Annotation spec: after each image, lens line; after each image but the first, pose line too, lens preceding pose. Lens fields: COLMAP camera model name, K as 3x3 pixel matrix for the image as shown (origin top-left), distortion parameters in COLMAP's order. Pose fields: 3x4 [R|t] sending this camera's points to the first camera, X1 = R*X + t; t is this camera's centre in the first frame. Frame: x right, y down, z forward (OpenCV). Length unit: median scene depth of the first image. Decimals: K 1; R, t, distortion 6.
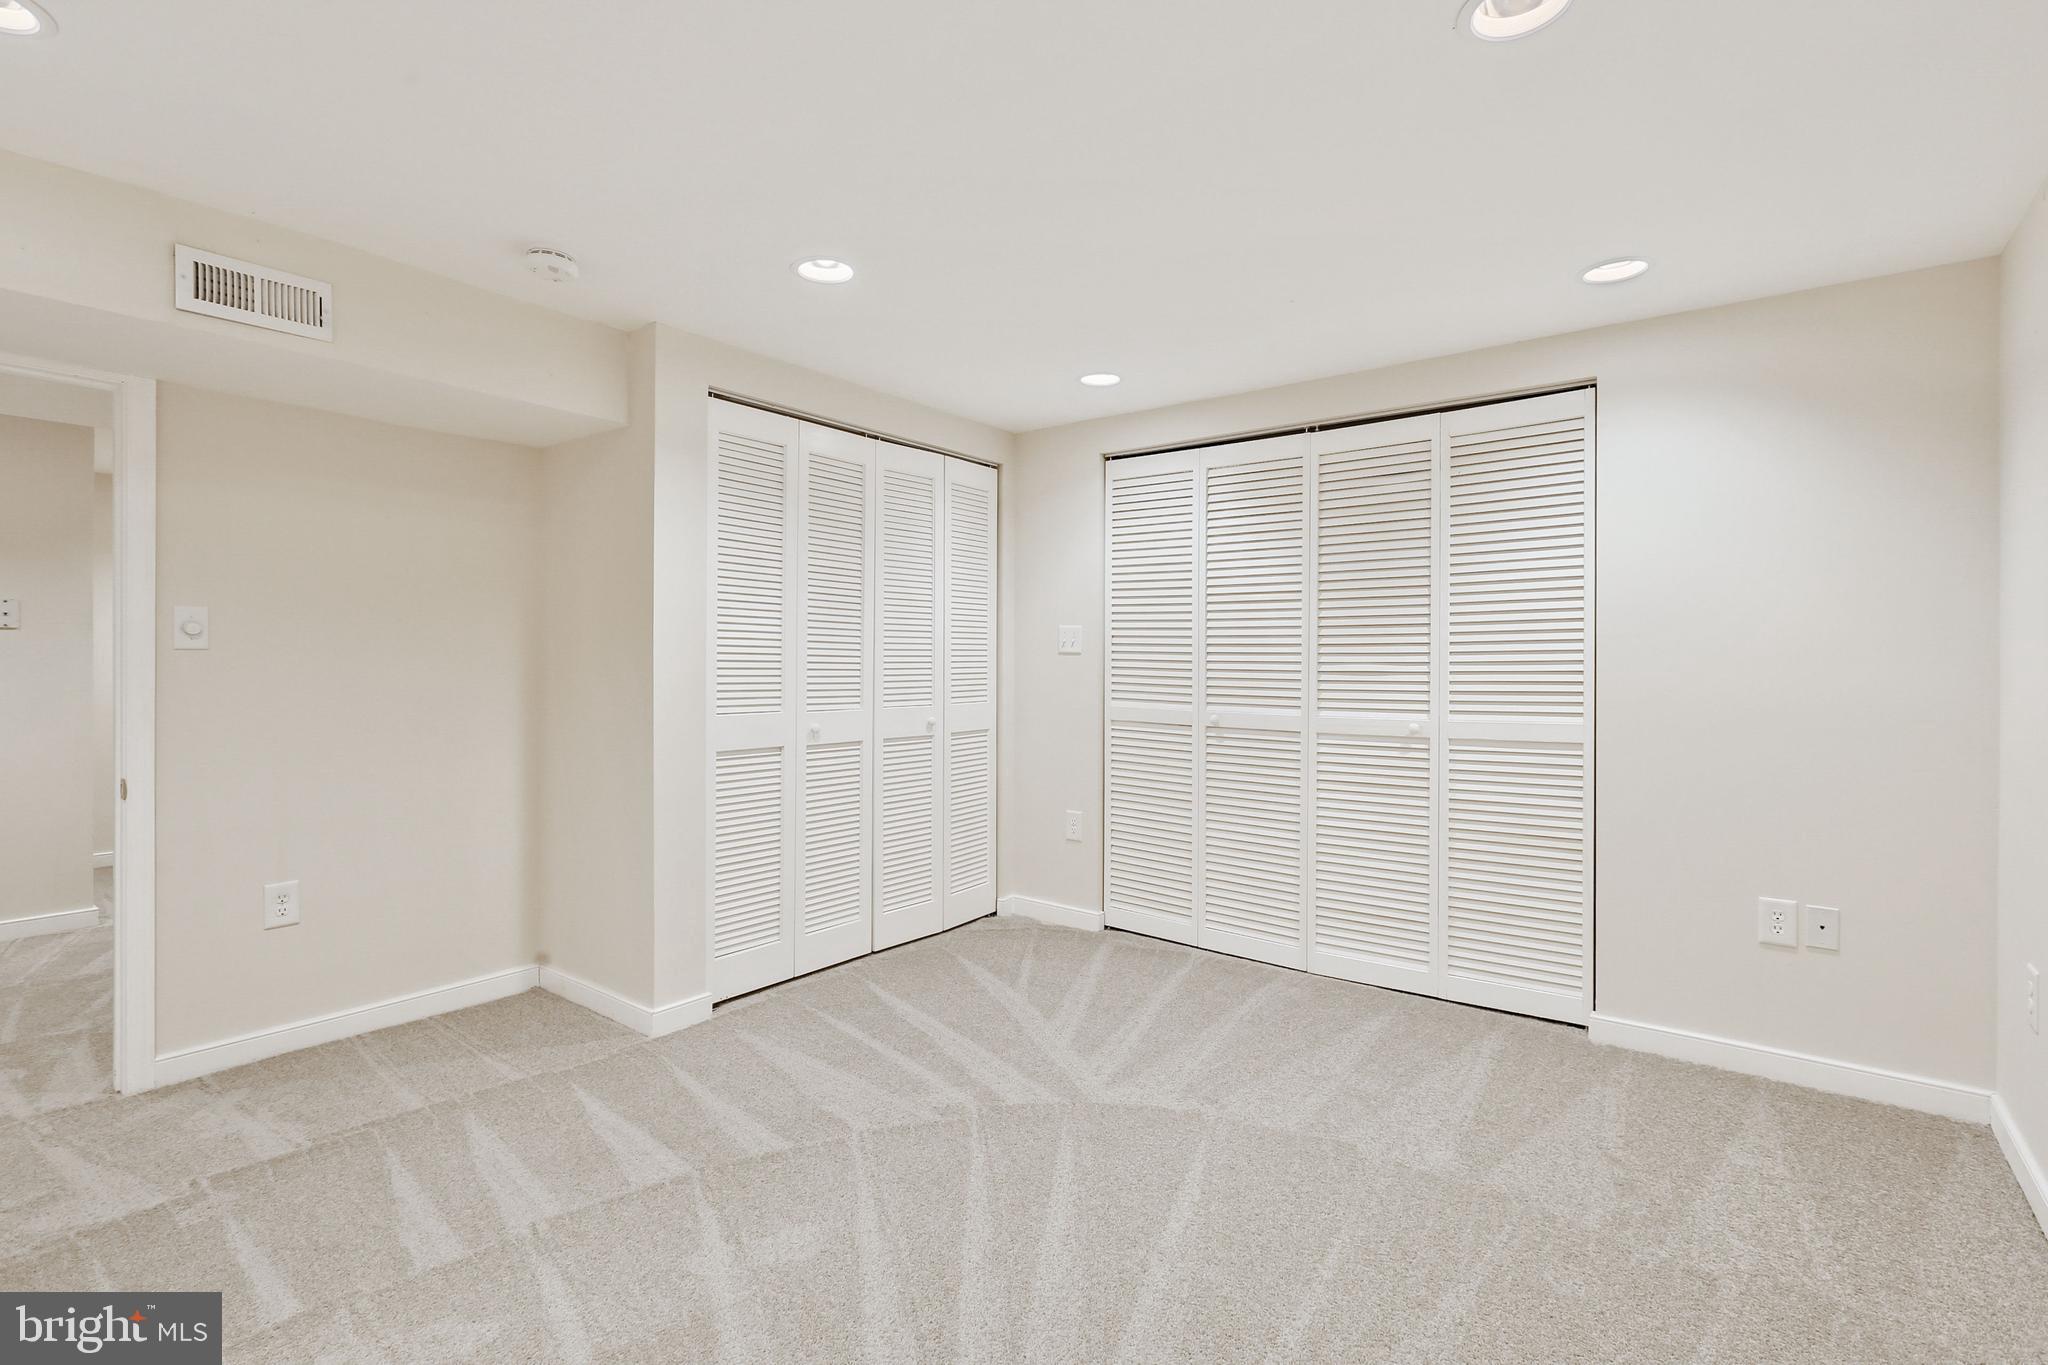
lens RADIAL K [[939.6, 0, 1021.4], [0, 939.6, 670.4], [0, 0, 1]] dist [0.004228, -0.000187]
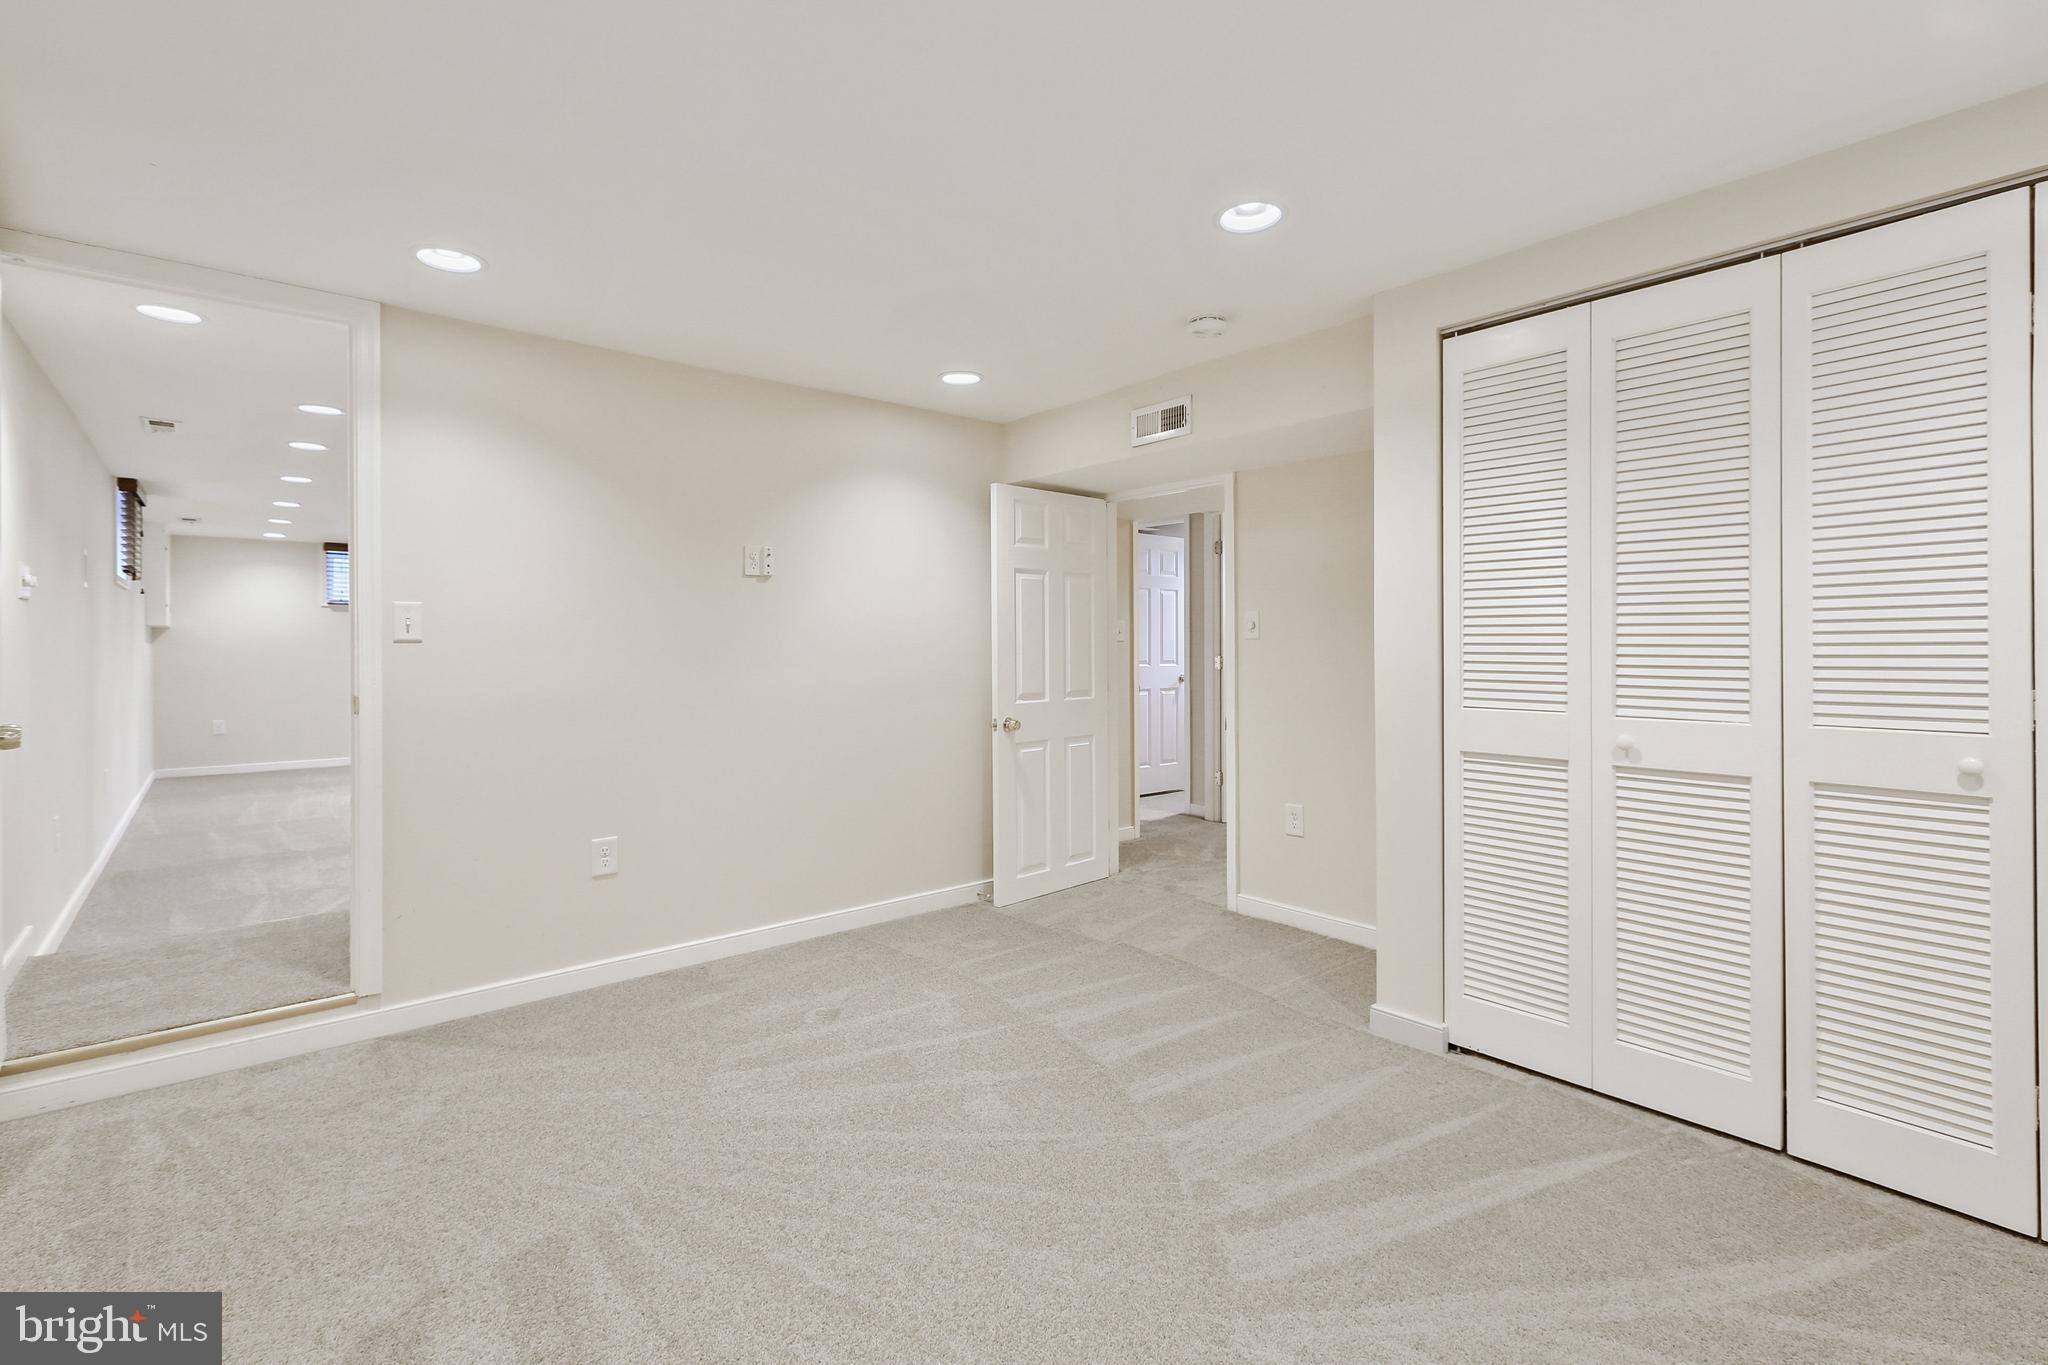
lens RADIAL K [[939.6, 0, 1014.4], [0, 939.6, 649.1], [0, 0, 1]] dist [0.004228, -0.000187]
pose [[-0.208568, -0.001816, -0.978006, 0.663293], [-0.009157, 0.999958, 0.000096, -0.002290], [0.977965, 0.008975, -0.208576, 0.876644]]
